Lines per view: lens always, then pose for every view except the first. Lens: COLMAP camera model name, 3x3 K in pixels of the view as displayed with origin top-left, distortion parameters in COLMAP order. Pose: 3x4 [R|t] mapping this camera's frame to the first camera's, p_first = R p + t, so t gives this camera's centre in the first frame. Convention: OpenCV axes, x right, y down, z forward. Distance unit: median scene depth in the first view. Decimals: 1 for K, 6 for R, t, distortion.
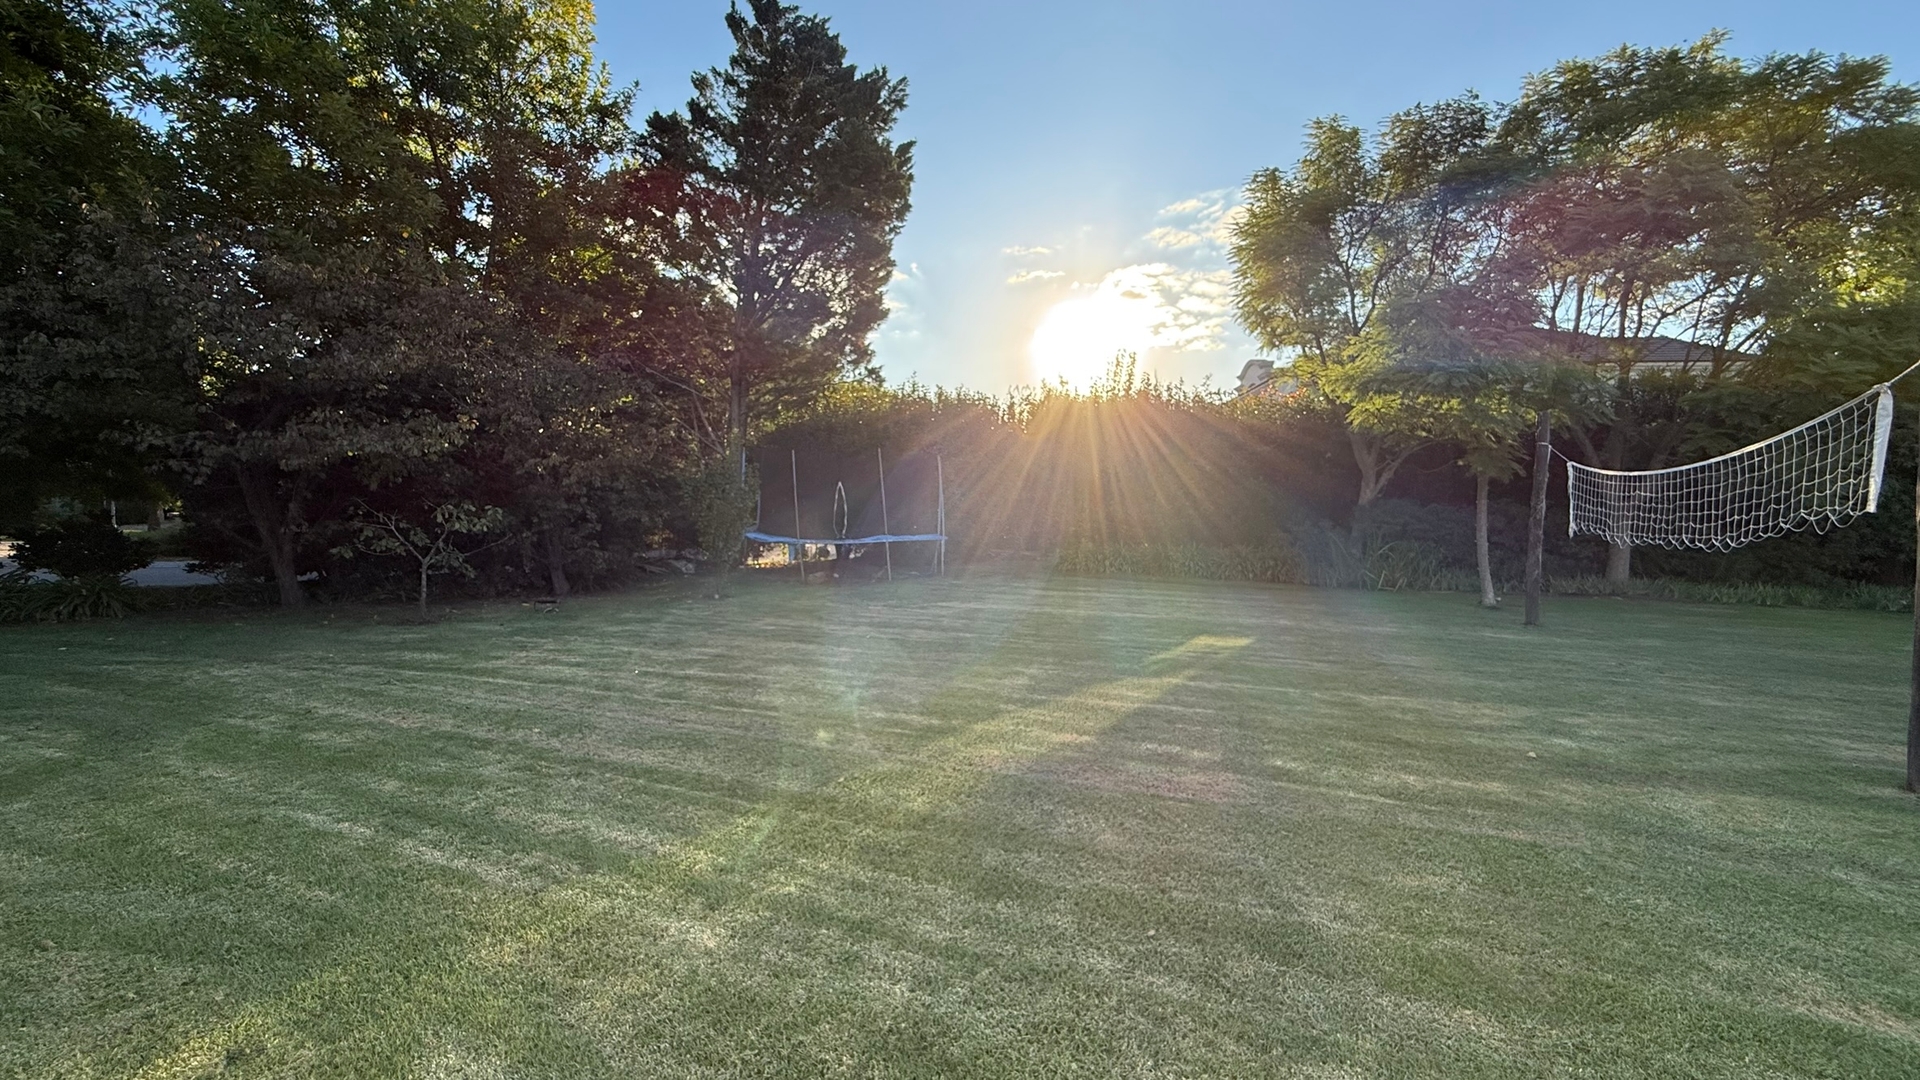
lens RADIAL K [[769.5, 0, 957.0], [0, 769.5, 540.2], [0, 0, 1]] dist [0.000909, 0.000004]
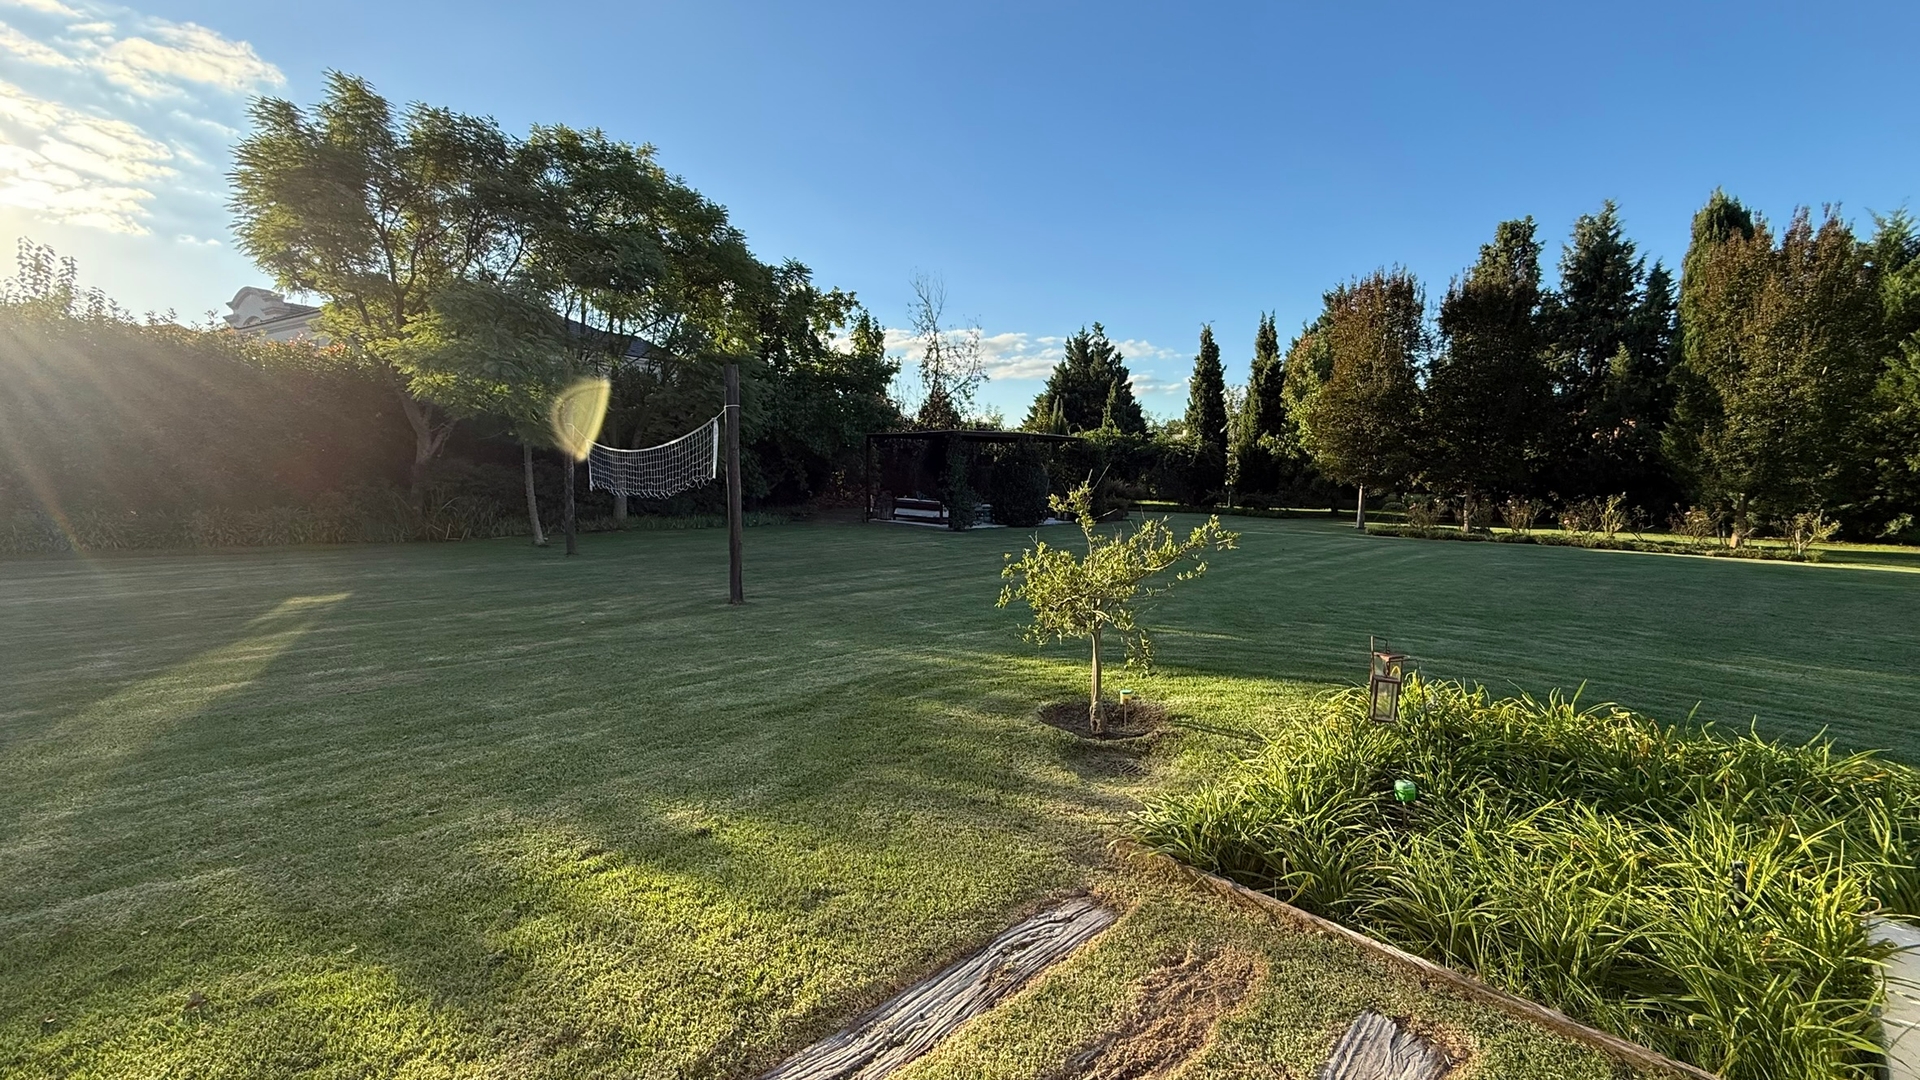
lens RADIAL K [[769.5, 0, 957.0], [0, 769.5, 540.2], [0, 0, 1]] dist [0.000909, 0.000004]
pose [[0.435729, -0.088966, 0.895670, -0.163154], [0.031269, 0.995999, 0.083720, -0.008819], [-0.899534, -0.008473, 0.436768, -0.198152]]
